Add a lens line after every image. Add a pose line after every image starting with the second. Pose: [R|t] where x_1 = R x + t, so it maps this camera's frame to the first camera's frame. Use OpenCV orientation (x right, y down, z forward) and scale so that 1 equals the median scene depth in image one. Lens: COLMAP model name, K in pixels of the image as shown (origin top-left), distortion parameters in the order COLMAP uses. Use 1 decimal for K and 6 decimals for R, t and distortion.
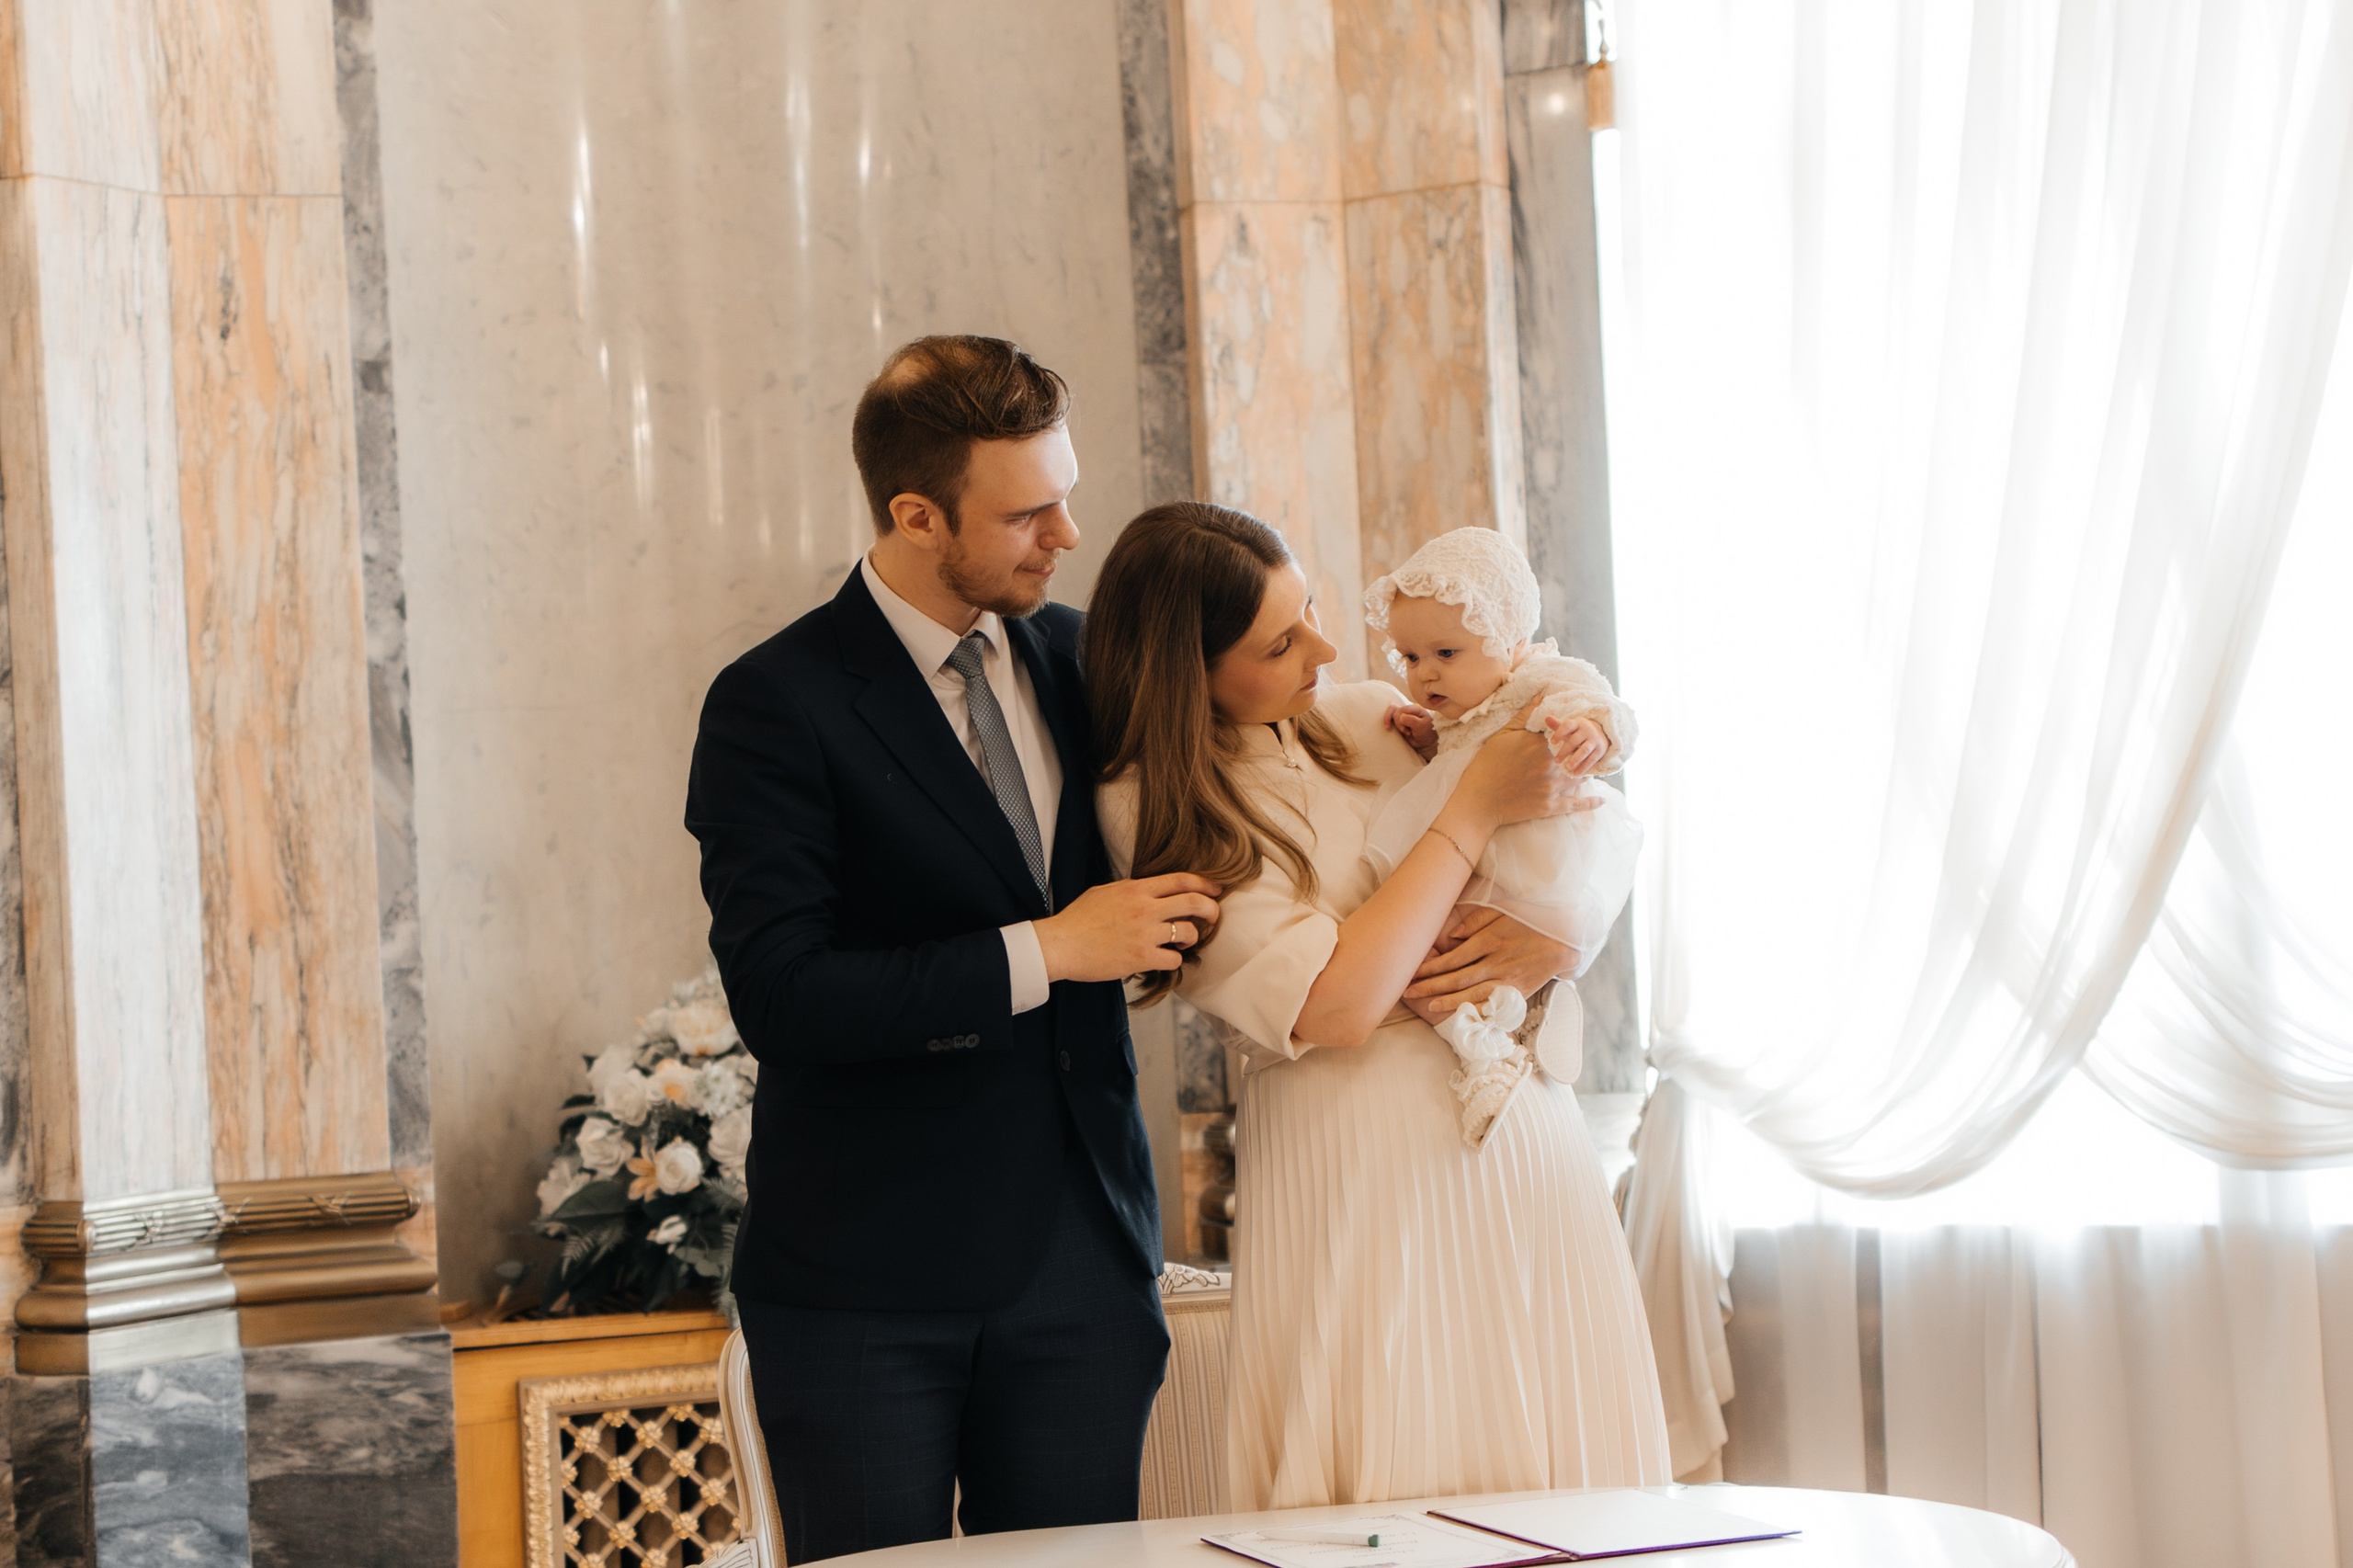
lens RADIAL K [[4134.7, 0, 1176.5], [0, 4134.7, 784.0], [0, 0, 1]] dist [0.104875, -0.267253]
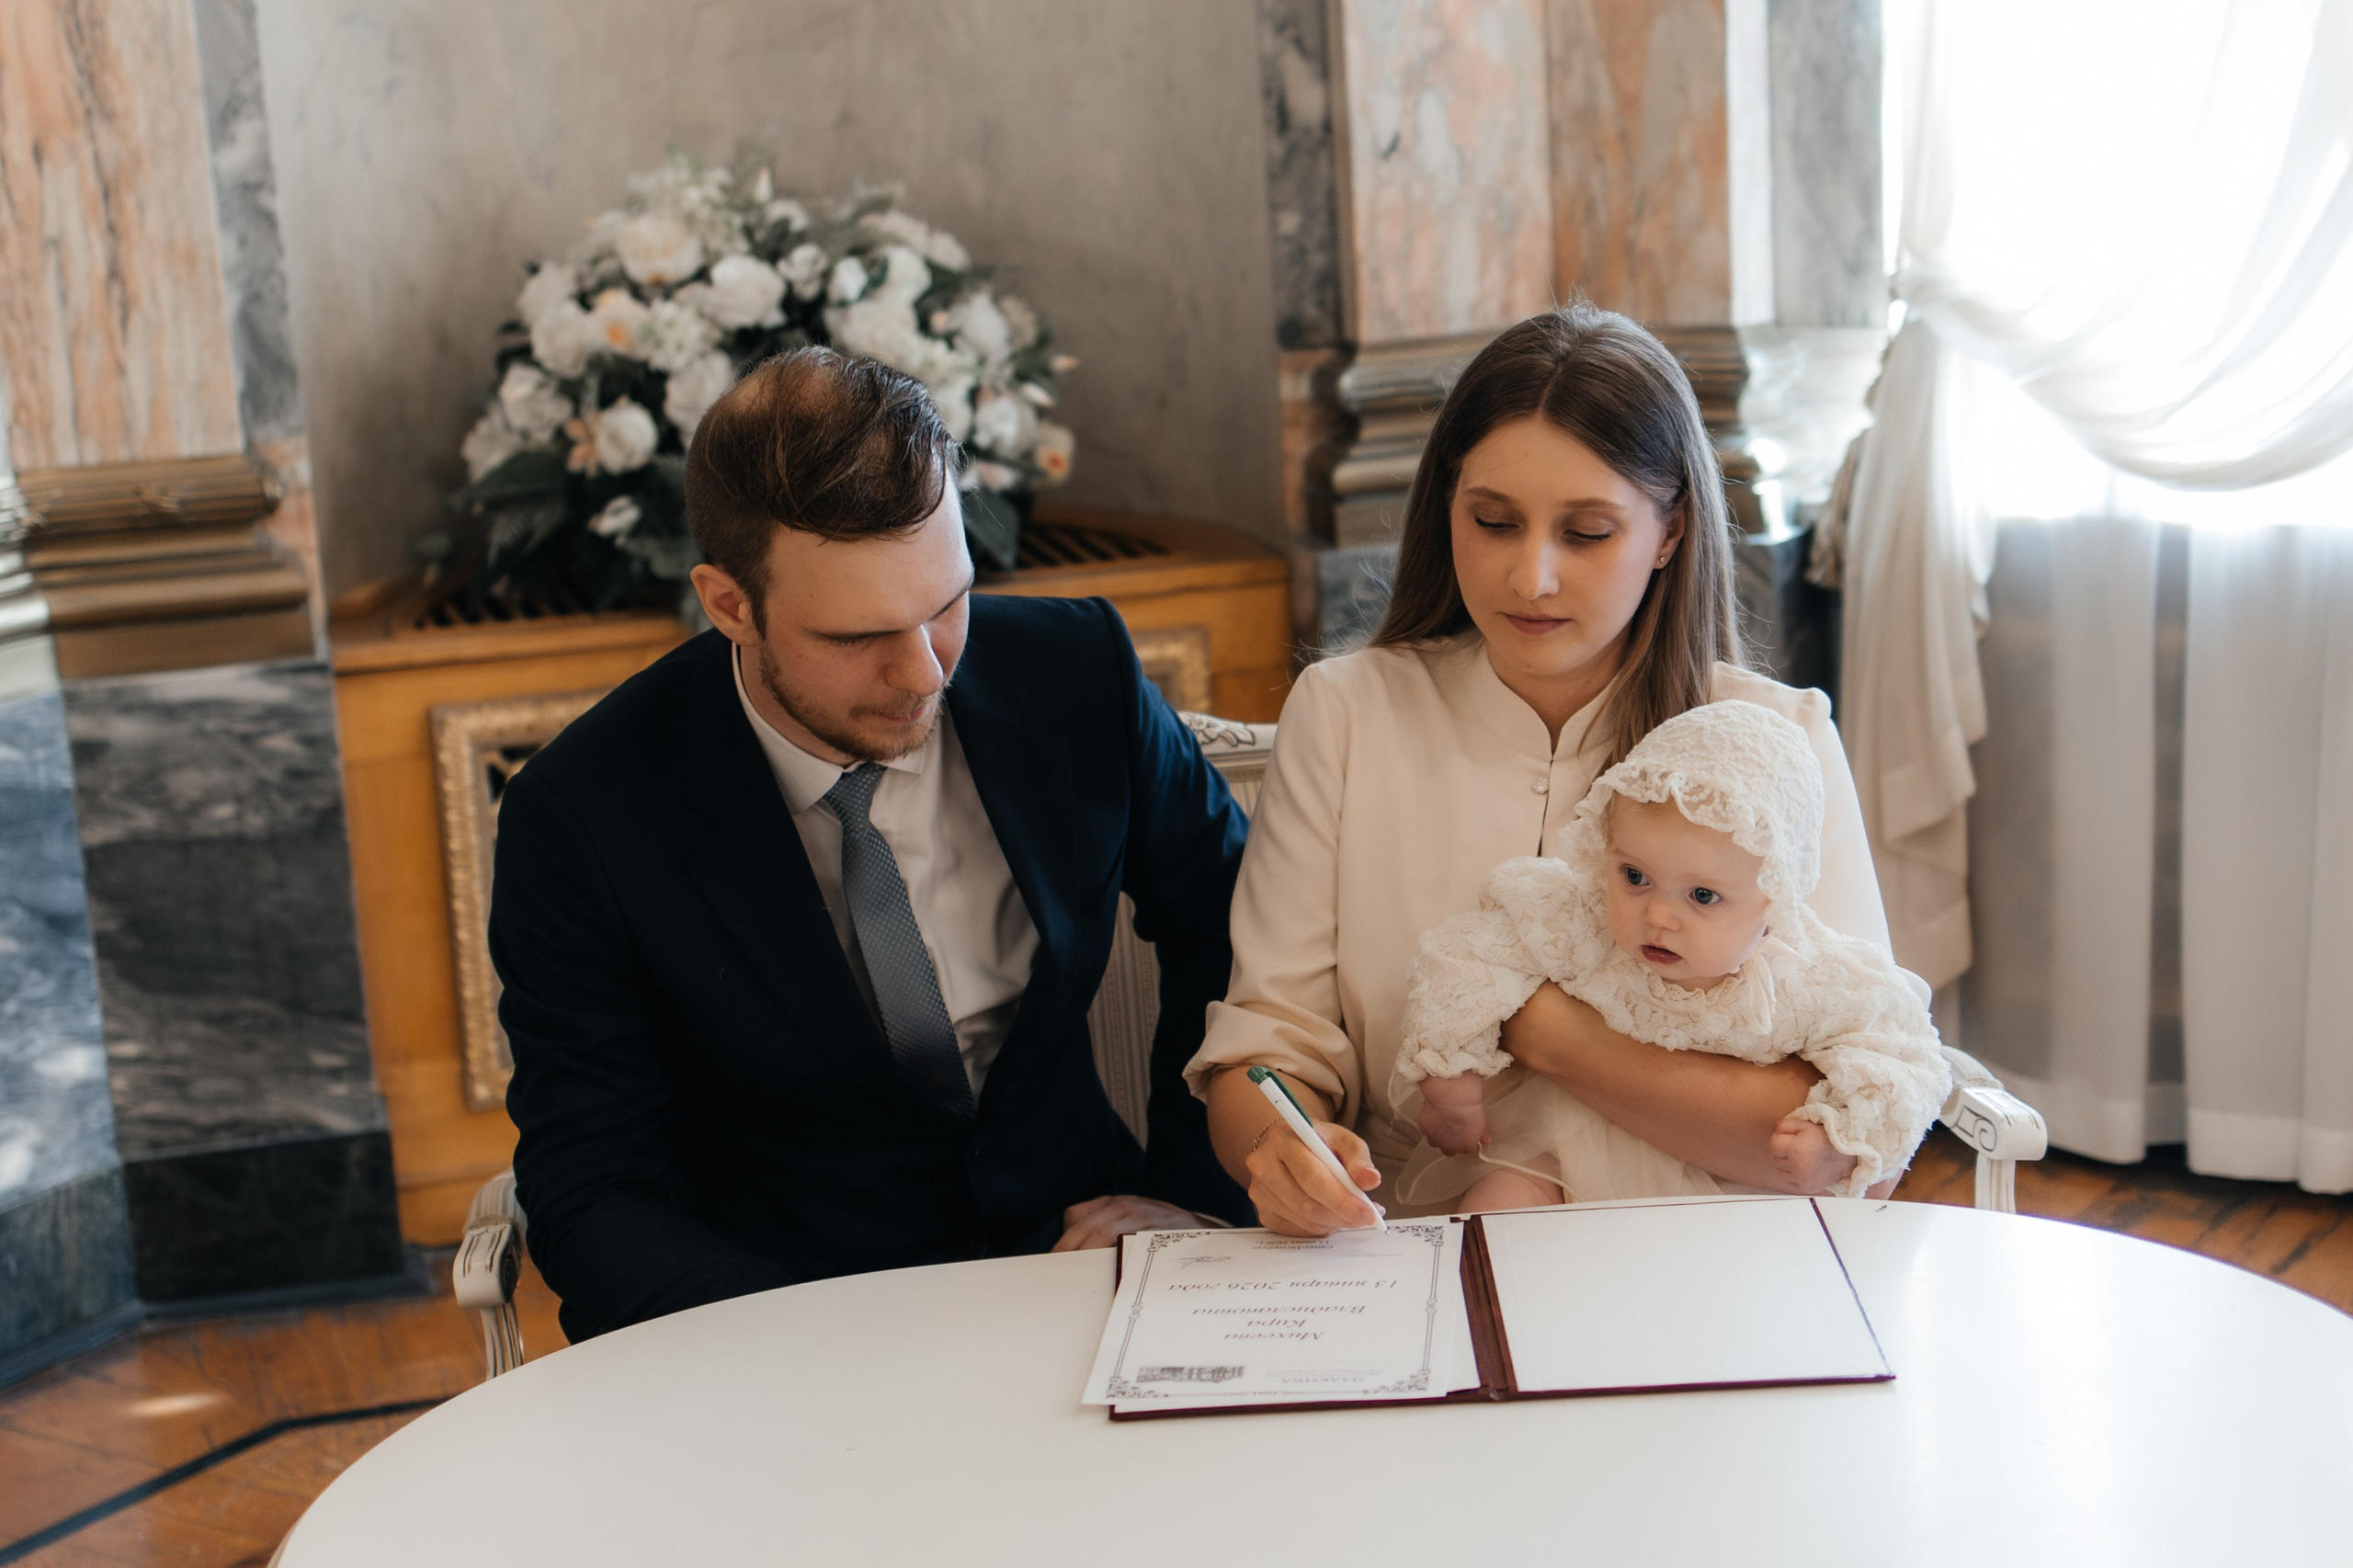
lens RADIAL K [[4134.7, 0, 1176.5], [0, 4134.7, 784.0], [0, 0, 1]] dist [0.104875, -0.267253]
pose [[0.998323, 0.008222, -0.057297, 0.028663], [0.006597, 0.967251, 0.253735, -0.041969], [0.057507, -0.253688, 0.965575, 0.247802]]
